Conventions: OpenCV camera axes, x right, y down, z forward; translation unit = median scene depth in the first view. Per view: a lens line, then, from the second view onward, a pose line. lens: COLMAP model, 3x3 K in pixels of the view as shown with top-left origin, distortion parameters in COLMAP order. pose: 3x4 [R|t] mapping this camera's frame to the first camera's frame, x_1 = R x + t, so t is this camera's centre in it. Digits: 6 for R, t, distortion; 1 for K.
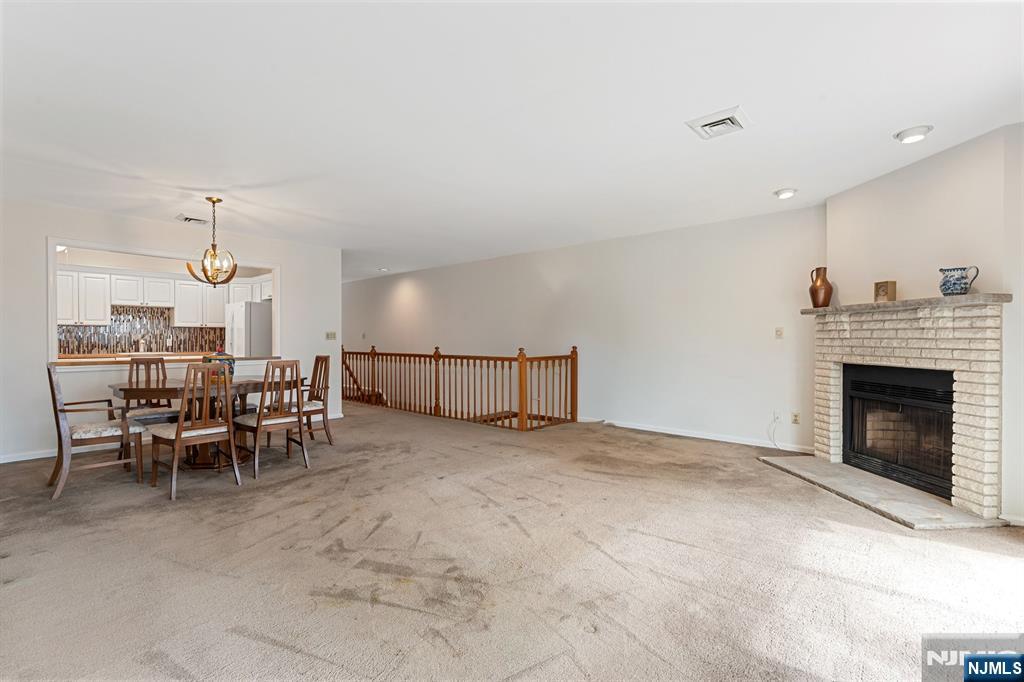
lens RADIAL K [[453.6, 0, 508.8], [0, 453.6, 345.4], [0, 0, 1]] dist [0.000784, 0.000195]
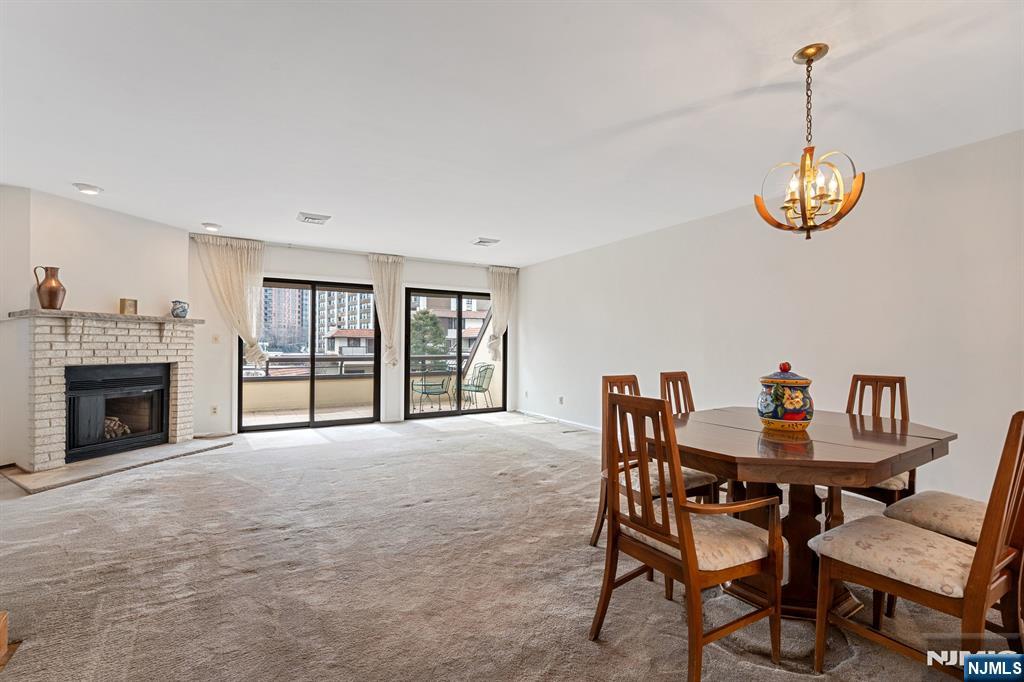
lens RADIAL K [[454.1, 0, 506.1], [0, 454.1, 342.0], [0, 0, 1]] dist [0.001337, 0.000066]
pose [[-0.950901, -0.001097, 0.309492, -0.562141], [0.001013, 0.999977, 0.006657, -0.023146], [-0.309493, 0.006644, -0.950879, 1.780236]]
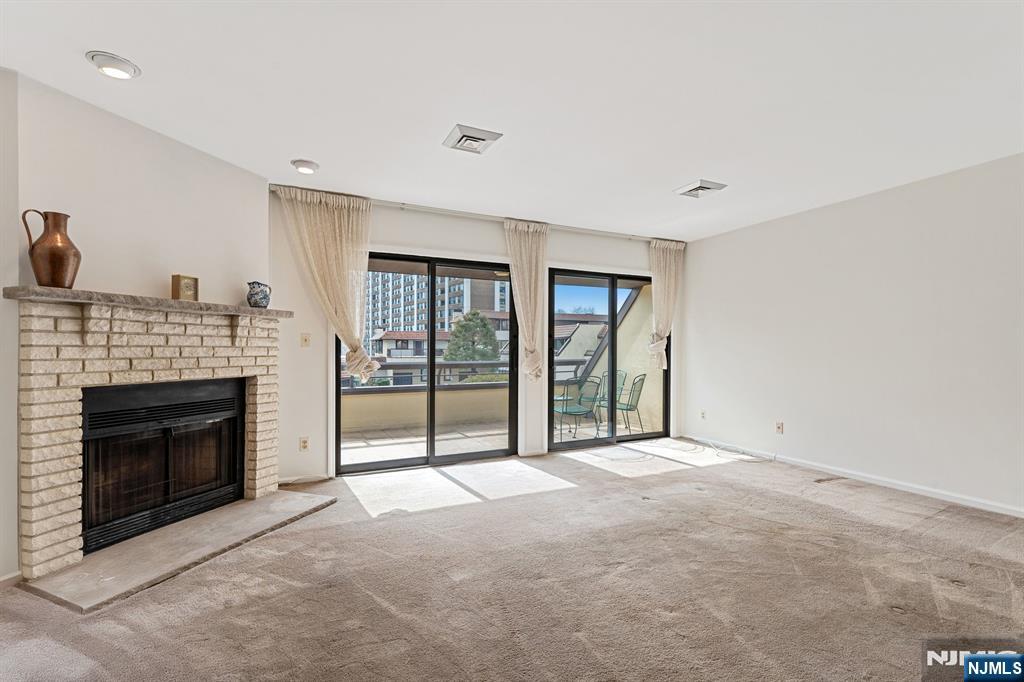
lens RADIAL K [[453.6, 0, 508.8], [0, 453.6, 345.4], [0, 0, 1]] dist [0.000784, 0.000195]
pose [[-0.924496, 0.001418, 0.381189, -0.008325], [0.005780, 0.999930, 0.010297, -0.020816], [-0.381148, 0.011723, -0.924440, 1.428066]]
